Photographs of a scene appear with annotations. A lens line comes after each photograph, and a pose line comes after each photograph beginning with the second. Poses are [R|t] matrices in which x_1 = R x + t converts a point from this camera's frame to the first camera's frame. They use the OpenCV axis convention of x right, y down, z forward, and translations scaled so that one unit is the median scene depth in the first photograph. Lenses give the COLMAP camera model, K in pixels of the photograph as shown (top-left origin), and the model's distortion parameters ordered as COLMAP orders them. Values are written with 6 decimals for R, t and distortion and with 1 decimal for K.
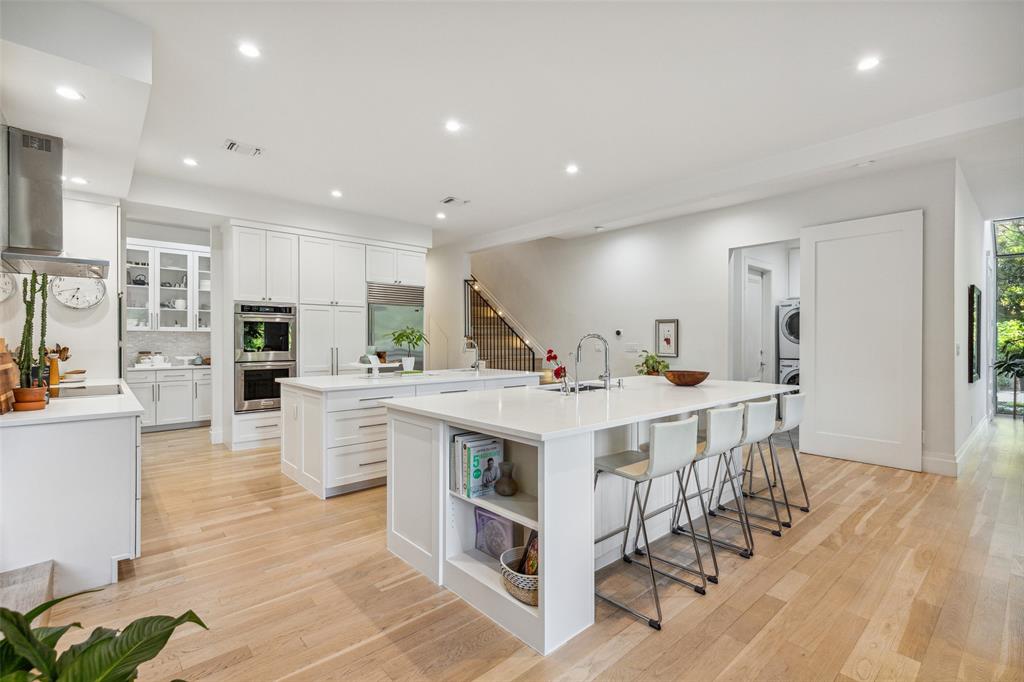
lens RADIAL K [[464.0, 0, 504.3], [0, 464.0, 338.0], [0, 0, 1]] dist [0.001888, -0.001595]
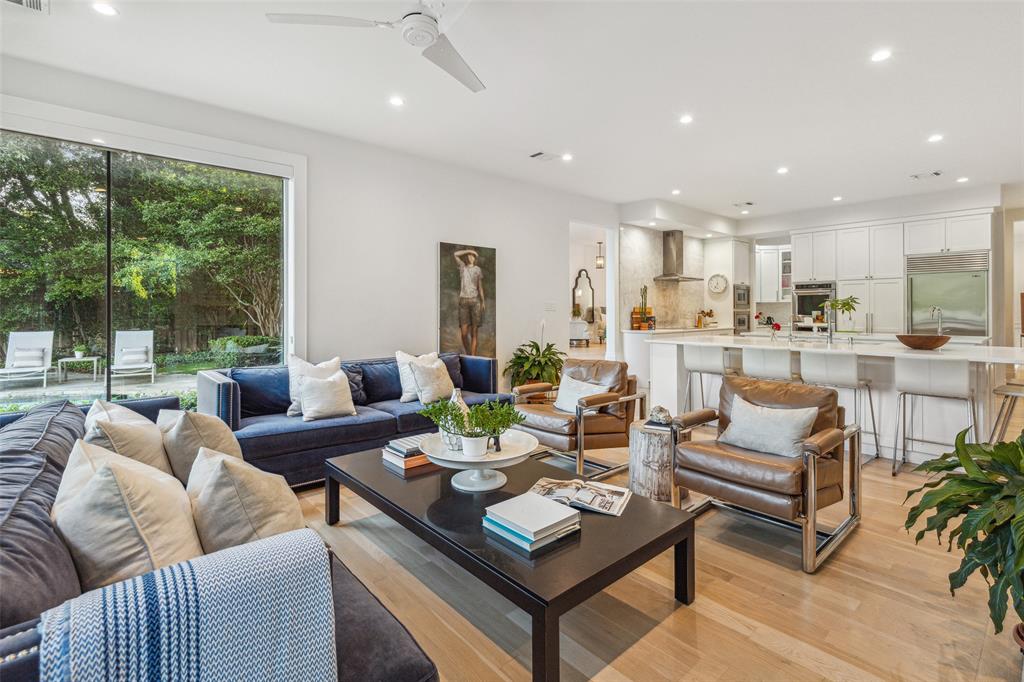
lens RADIAL K [[464.0, 0, 517.3], [0, 464.0, 307.9], [0, 0, 1]] dist [0.001888, -0.001595]
pose [[0.002032, -0.002964, -0.999994, 0.935366], [0.005689, 0.999979, -0.002952, 0.004163], [0.999982, -0.005682, 0.002049, 0.065474]]
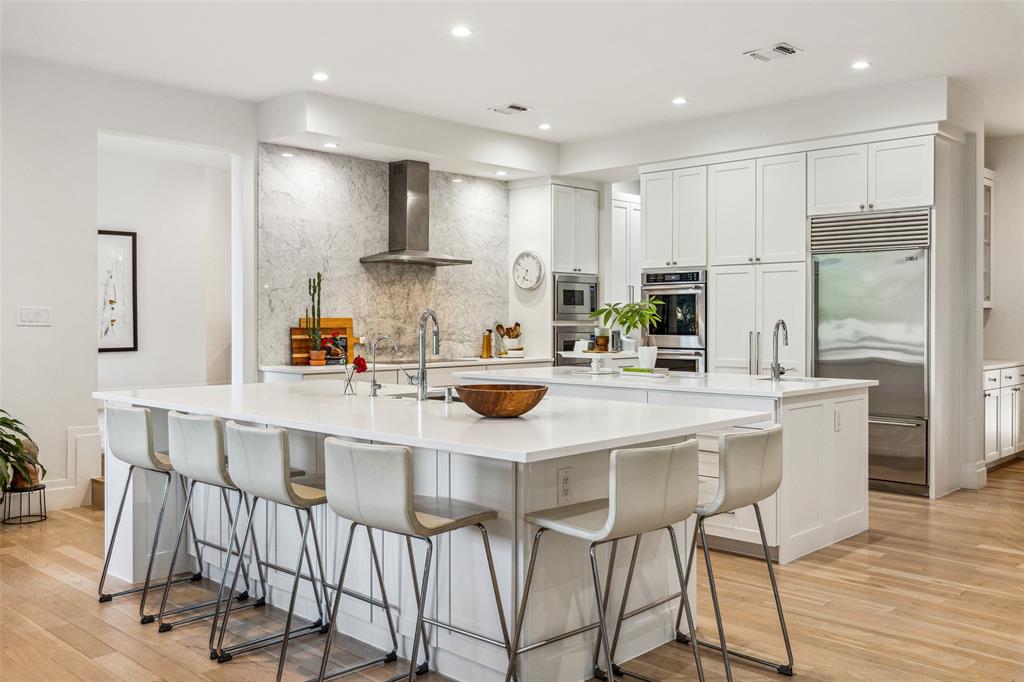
lens RADIAL K [[878.9, 0, 527.6], [0, 878.9, 322.7], [0, 0, 1]] dist [0.020492, -0.016500]
pose [[0.107274, 0.004205, -0.994221, 0.839844], [0.005096, 0.999976, 0.004779, 0.002129], [0.994216, -0.005579, 0.107250, 0.613184]]
